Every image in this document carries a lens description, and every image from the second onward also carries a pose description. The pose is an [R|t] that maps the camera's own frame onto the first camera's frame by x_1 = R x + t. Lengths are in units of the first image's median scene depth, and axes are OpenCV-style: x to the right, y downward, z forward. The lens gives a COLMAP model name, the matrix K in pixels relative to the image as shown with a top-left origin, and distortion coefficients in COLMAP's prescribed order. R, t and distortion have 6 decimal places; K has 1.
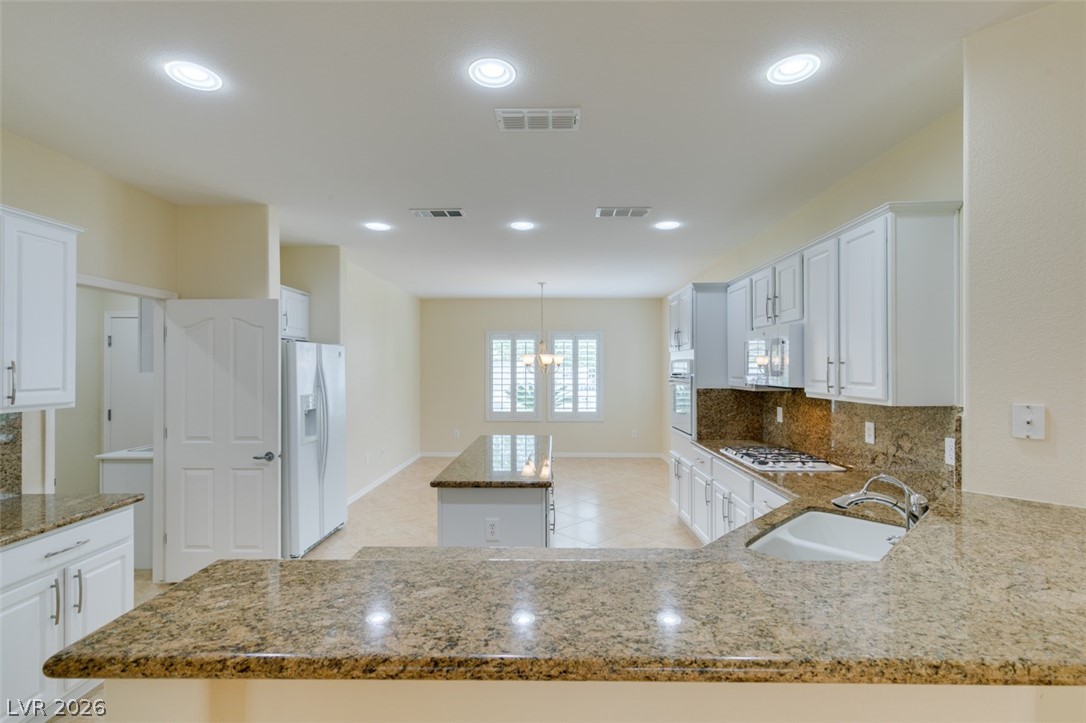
lens RADIAL K [[485.0, 0, 541.5], [0, 485.0, 364.5], [0, 0, 1]] dist [0.009192, -0.001313]
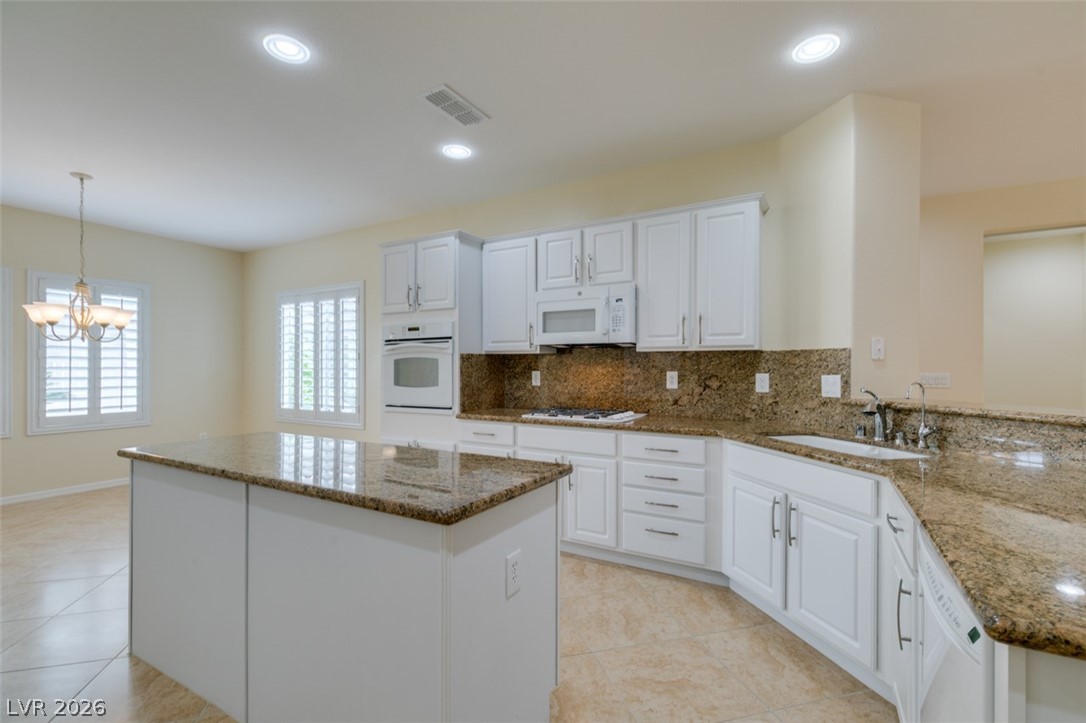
lens RADIAL K [[485.0, 0, 541.5], [0, 485.0, 364.5], [0, 0, 1]] dist [0.009192, -0.001313]
pose [[0.495117, -0.000039, 0.868826, -0.398945], [-0.004074, 0.999989, 0.002367, 0.073613], [-0.868817, -0.004712, 0.495111, 0.500761]]
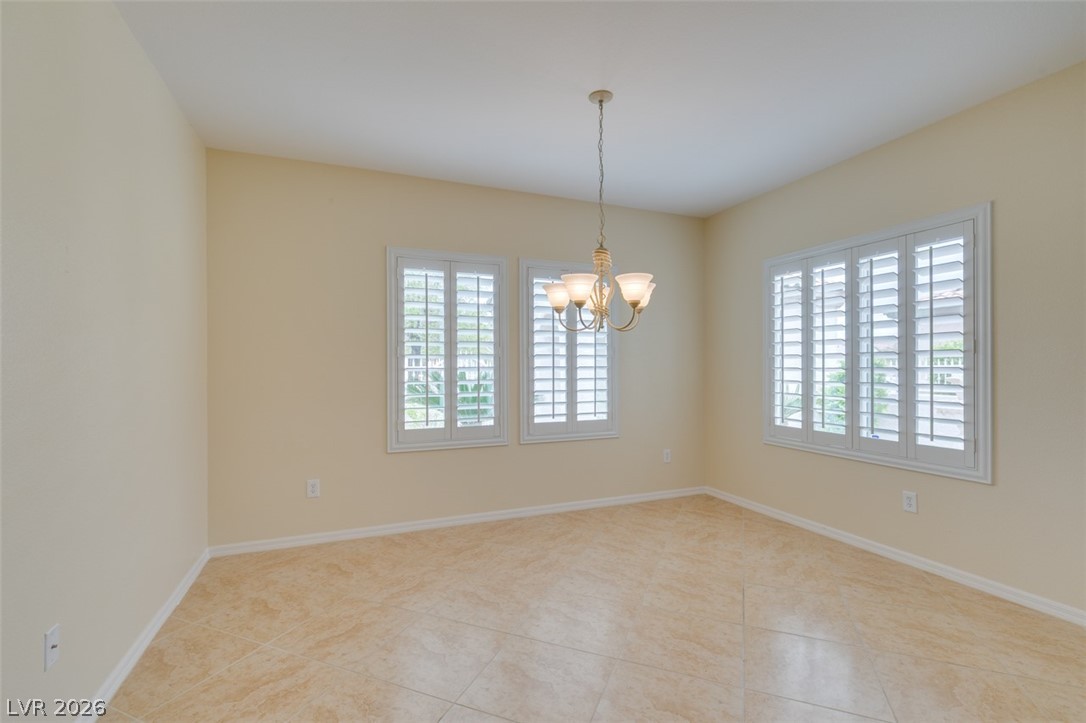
lens RADIAL K [[485.0, 0, 541.5], [0, 485.0, 364.5], [0, 0, 1]] dist [0.009192, -0.001313]
pose [[0.919664, -0.006001, 0.392661, -0.353374], [0.004167, 0.999976, 0.005521, 0.078057], [-0.392685, -0.003441, 0.919667, 1.212331]]
